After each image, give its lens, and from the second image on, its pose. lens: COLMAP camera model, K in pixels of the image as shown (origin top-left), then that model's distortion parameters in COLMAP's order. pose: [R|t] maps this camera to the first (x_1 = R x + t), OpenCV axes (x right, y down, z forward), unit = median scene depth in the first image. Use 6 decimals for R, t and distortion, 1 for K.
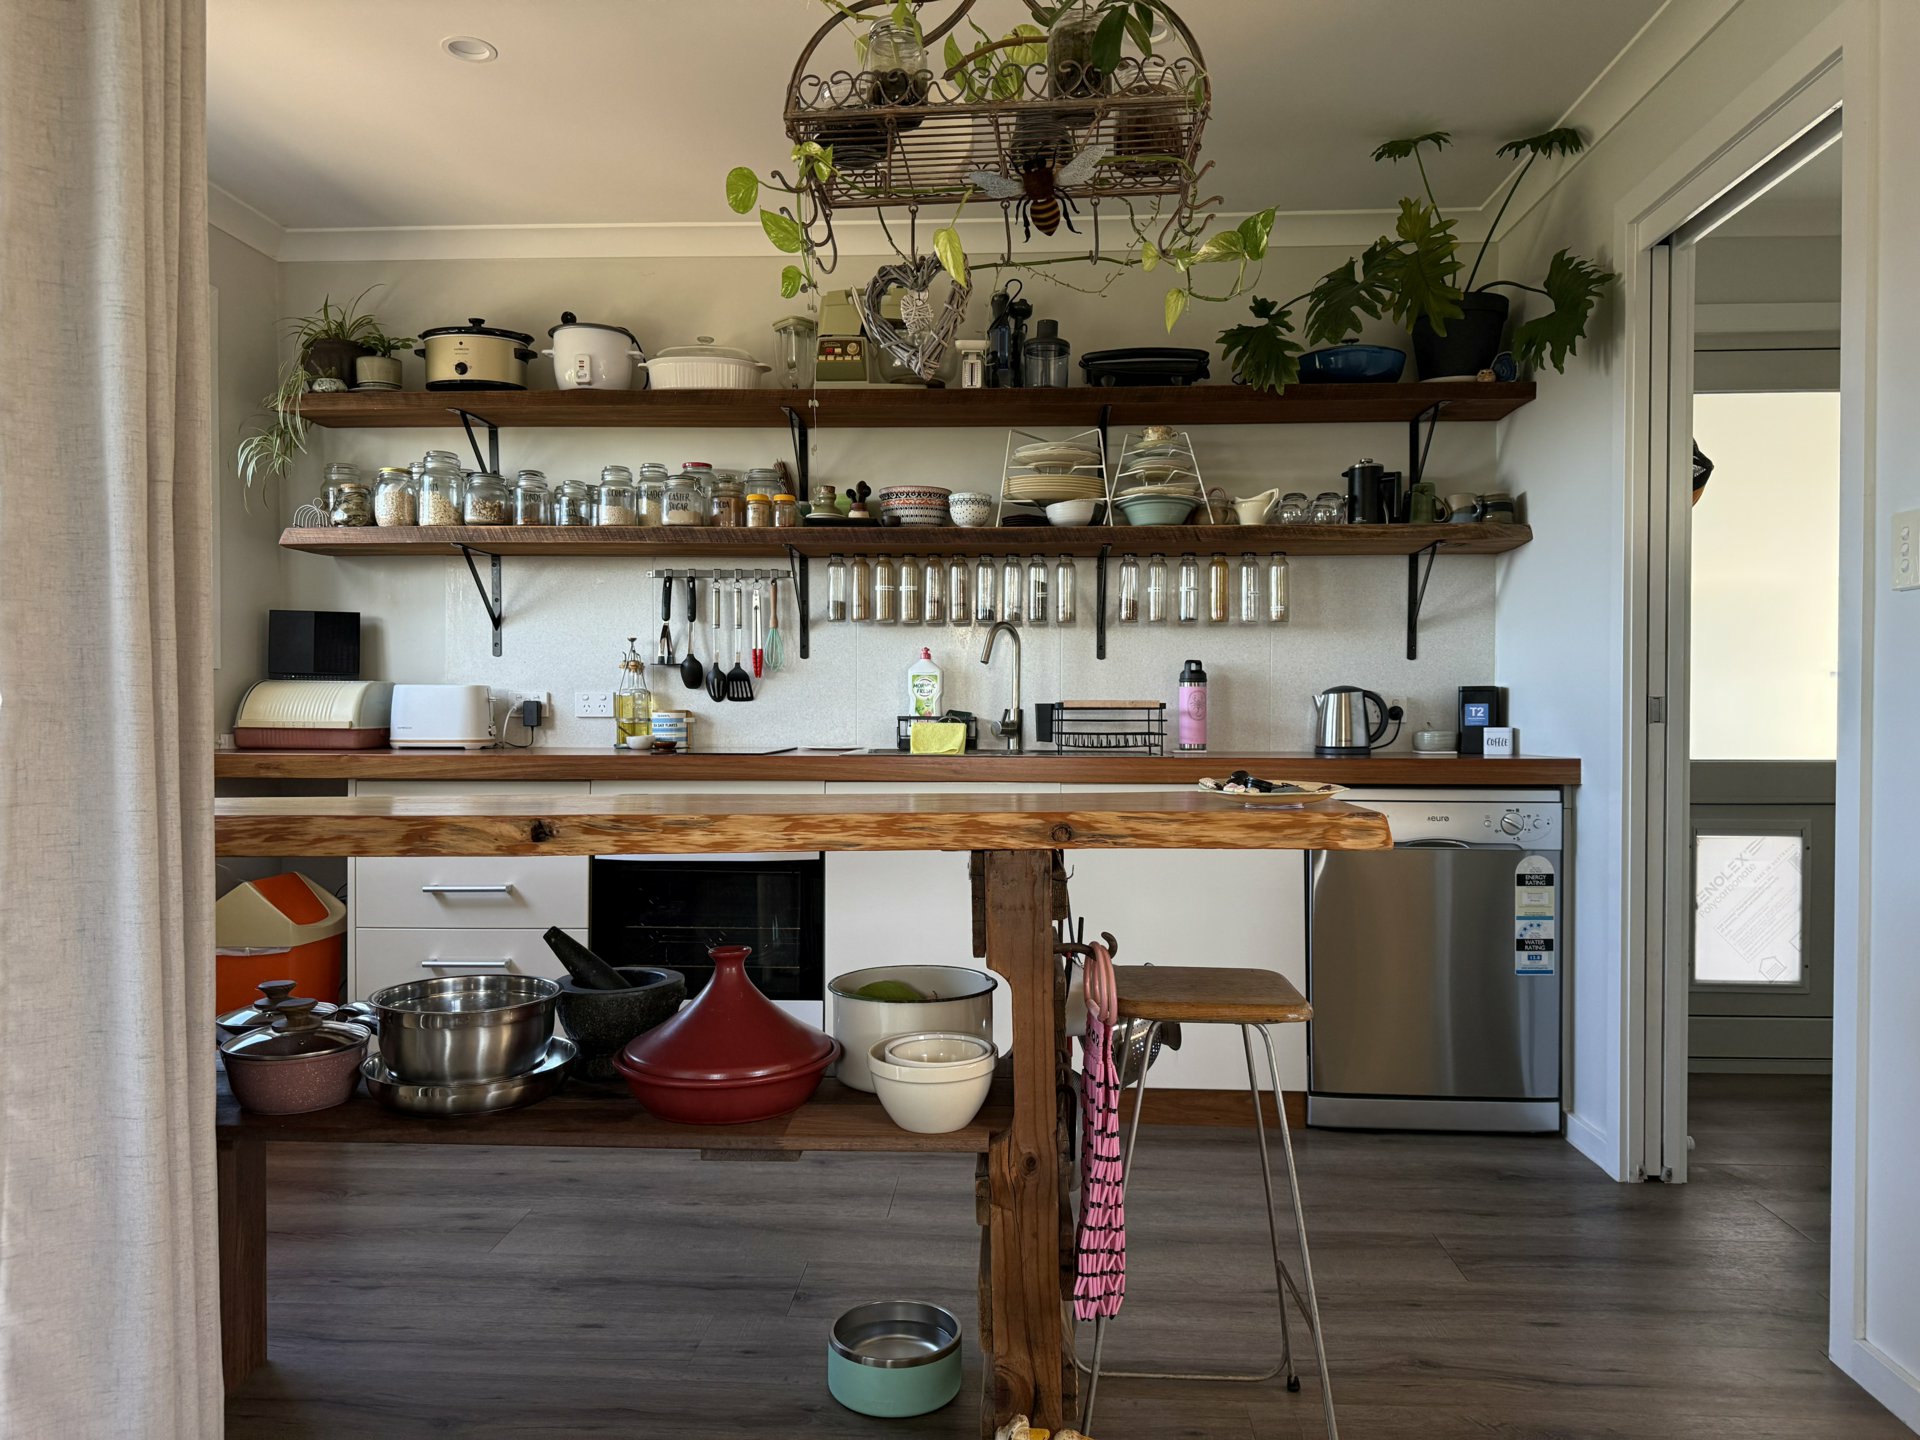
lens RADIAL K [[1310.6, 0, 960.0], [0, 1310.6, 720.0], [0, 0, 1]] dist [0.128482, -0.305506]
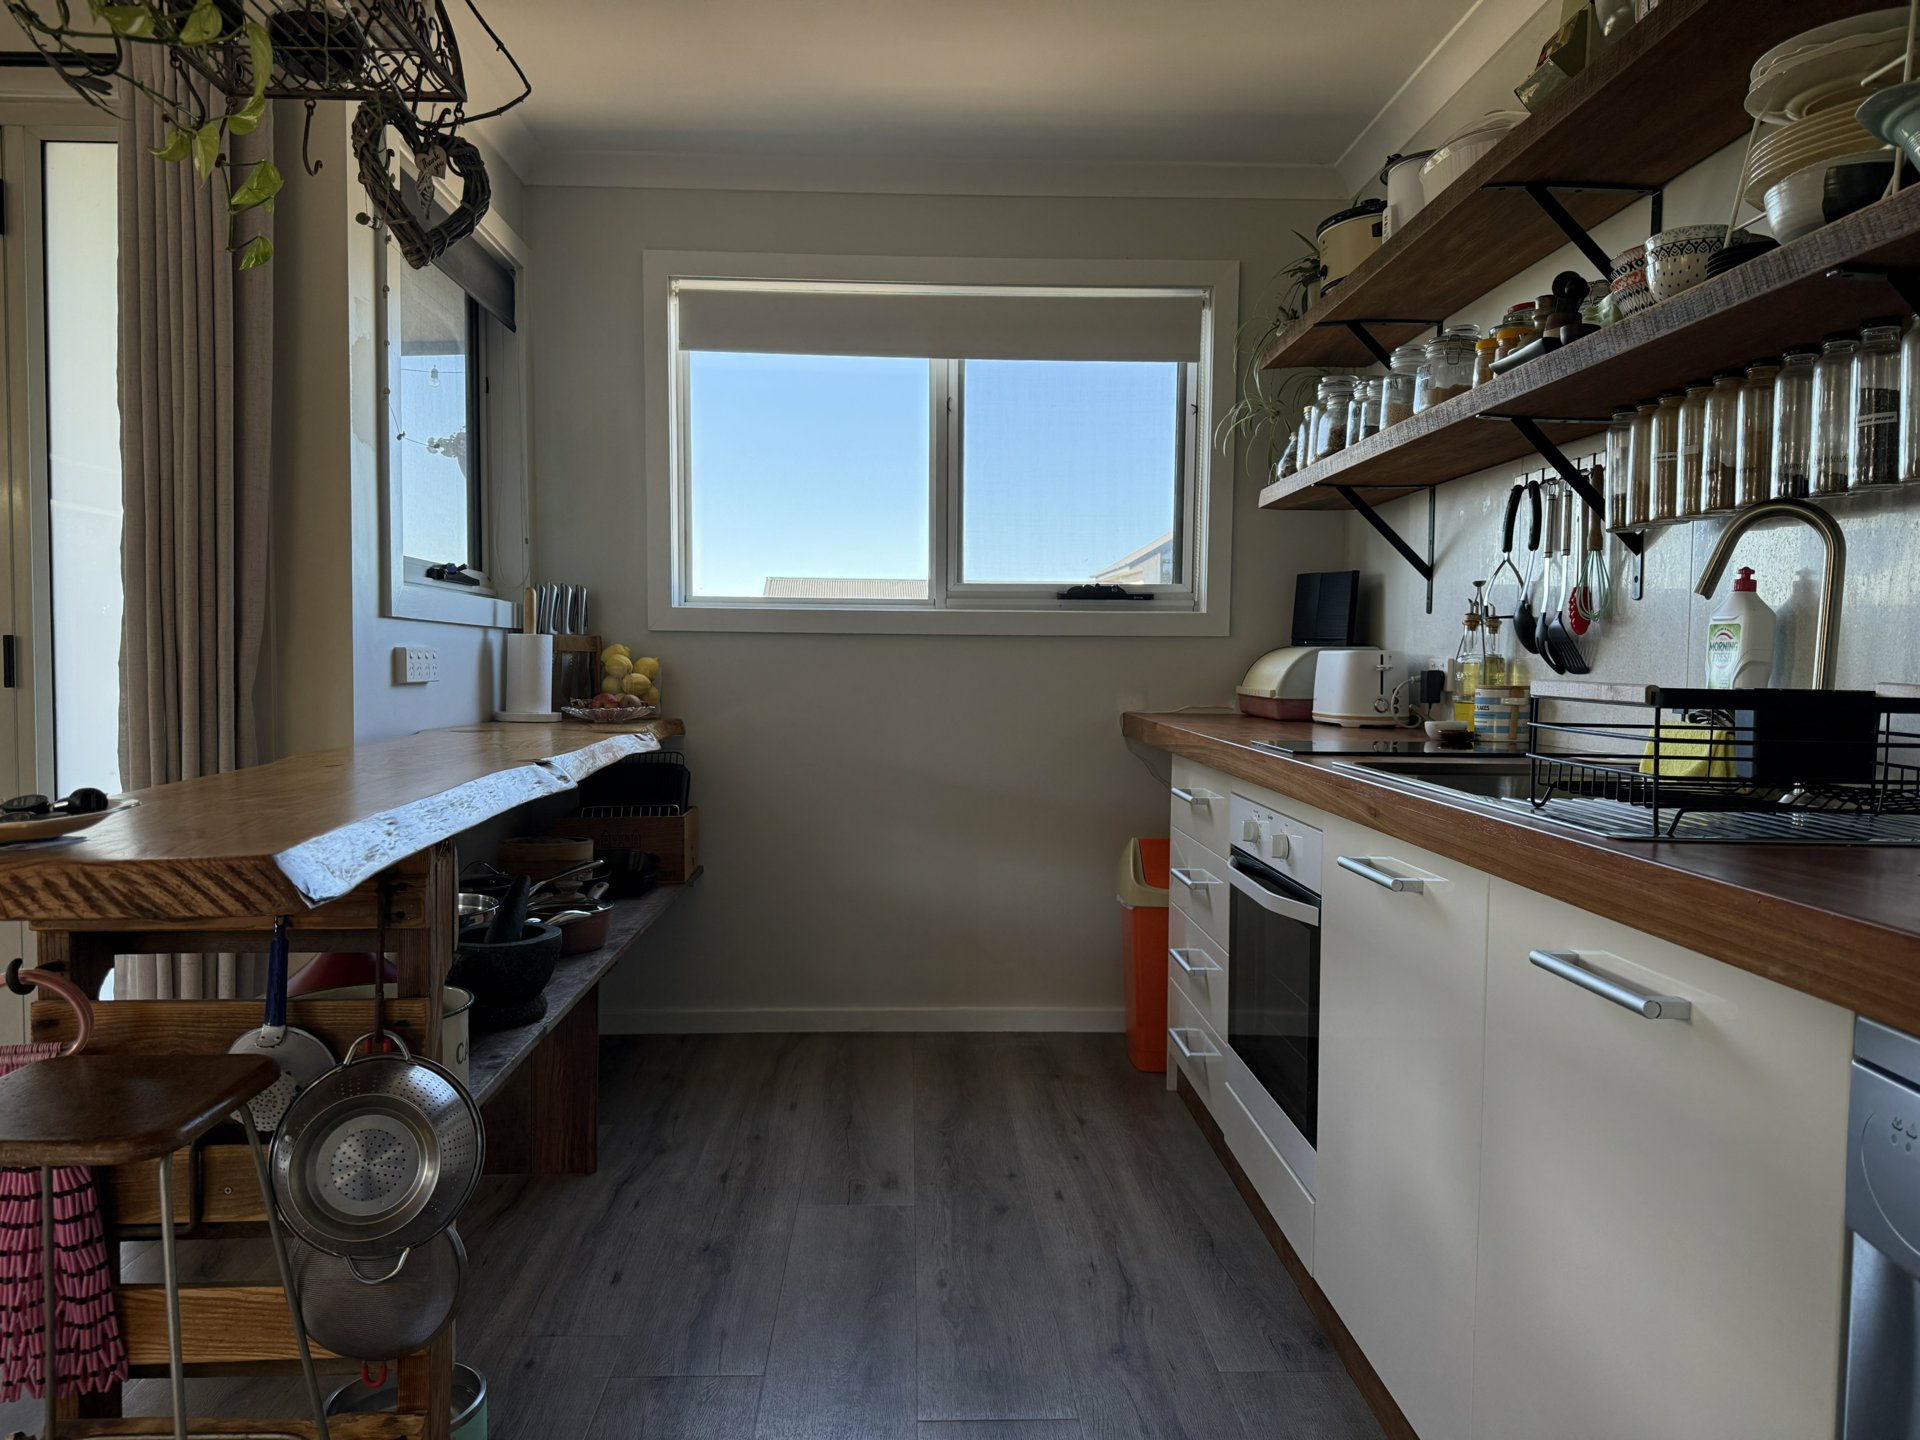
lens RADIAL K [[1310.6, 0, 960.0], [0, 1310.6, 720.0], [0, 0, 1]] dist [0.128482, -0.305506]
pose [[0.089421, 0.046284, -0.994918, 0.446785], [-0.016977, 0.998845, 0.044941, -0.016282], [0.995849, 0.012872, 0.090104, 0.690122]]
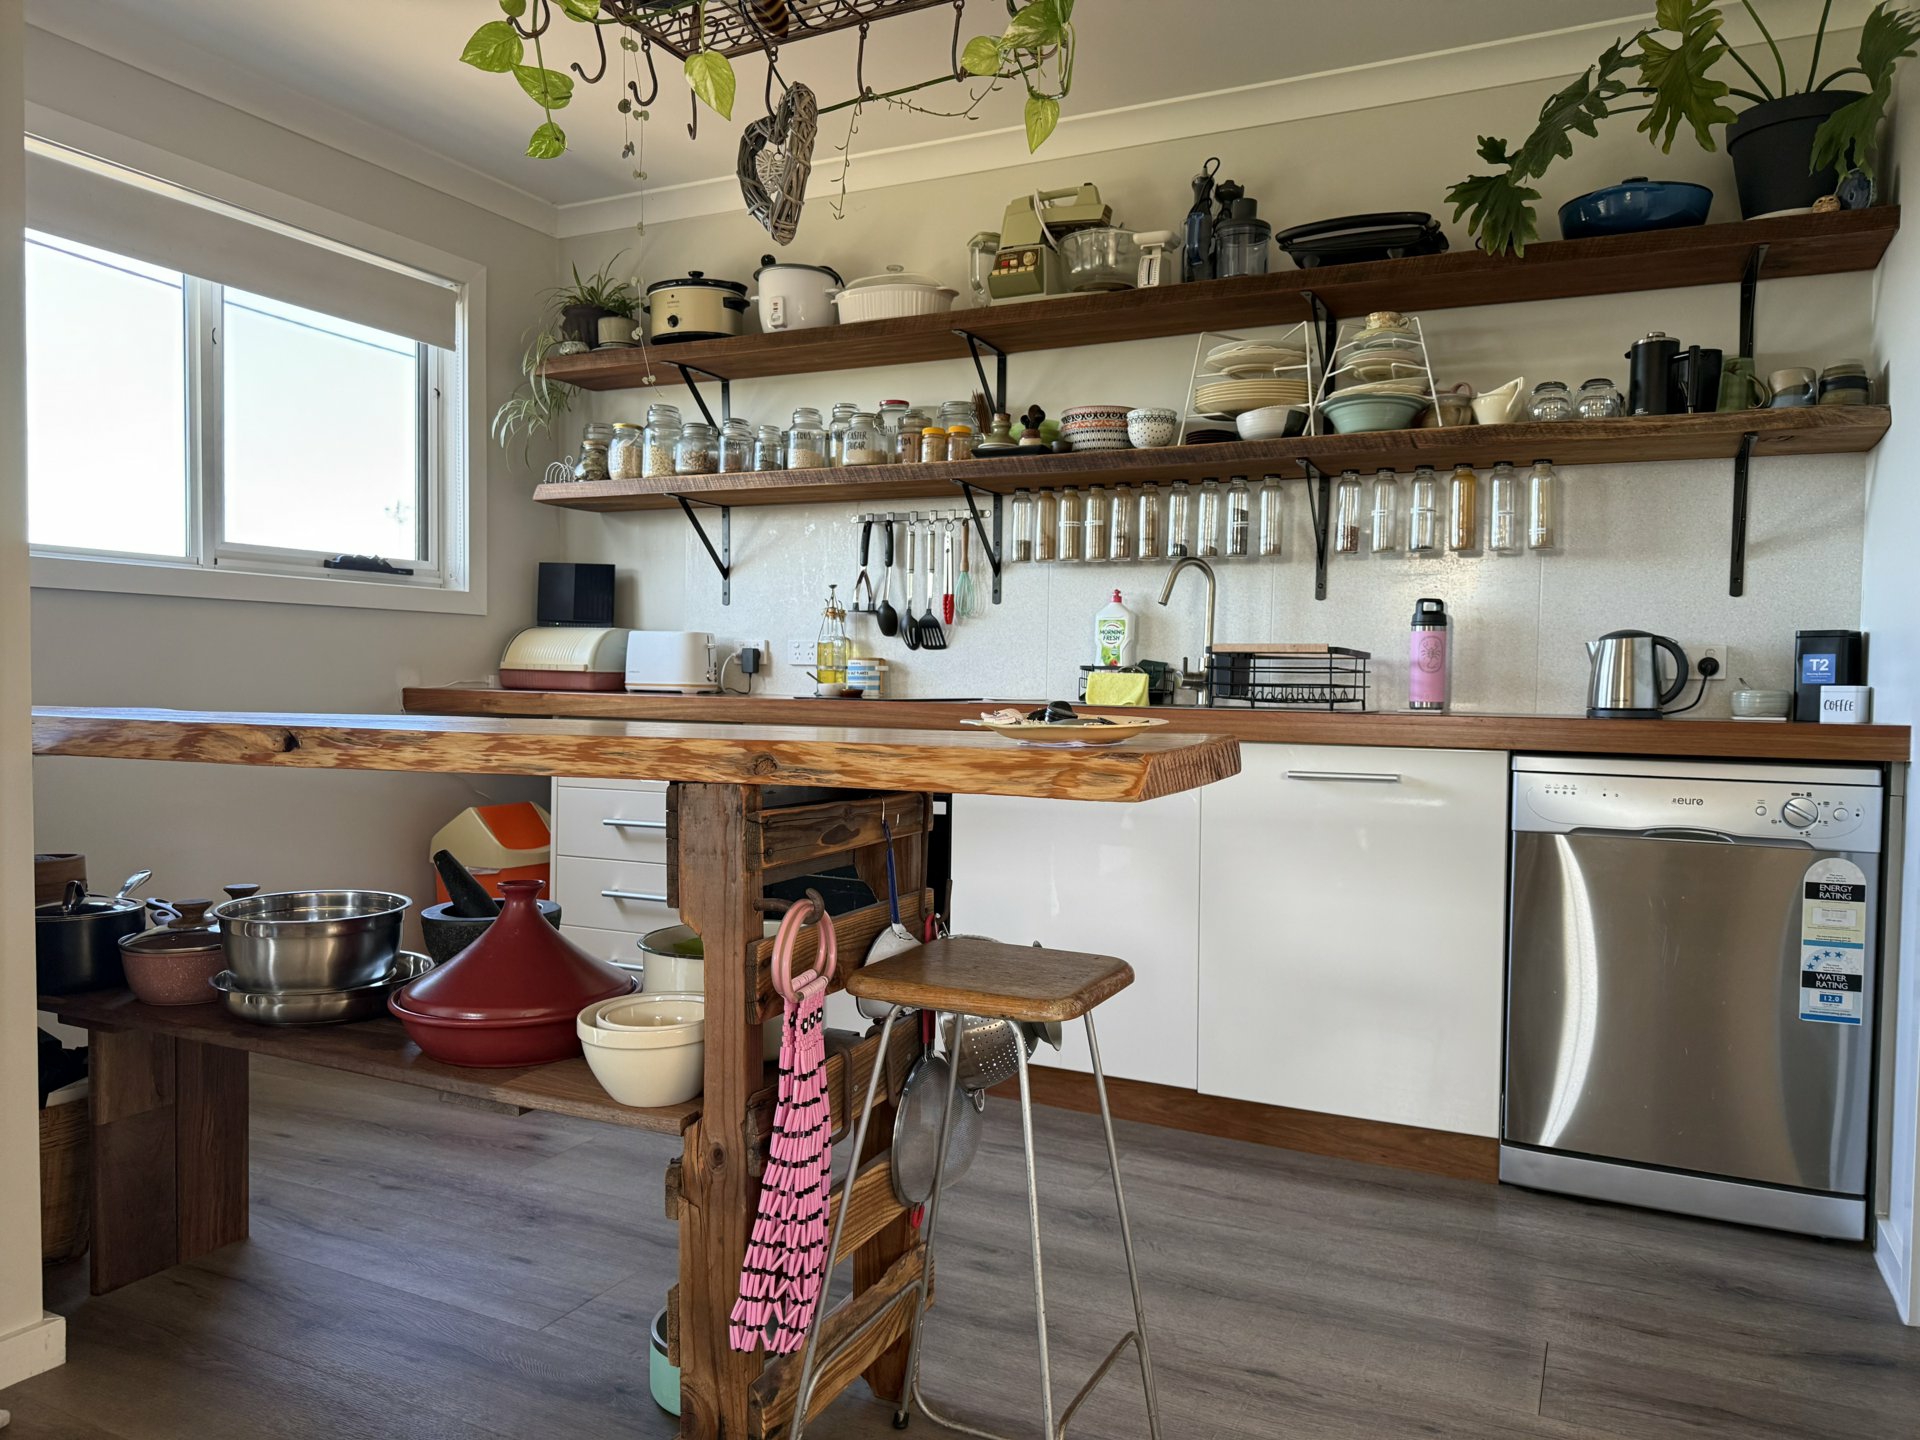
lens RADIAL K [[1329.2, 0, 982.1], [0, 1329.2, 723.4], [0, 0, 1]] dist [0.054169, -0.094810]
pose [[0.923850, 0.024987, -0.381937, 0.243812], [-0.017913, 0.999596, 0.022065, 0.018292], [0.382335, -0.013543, 0.923925, 0.132349]]
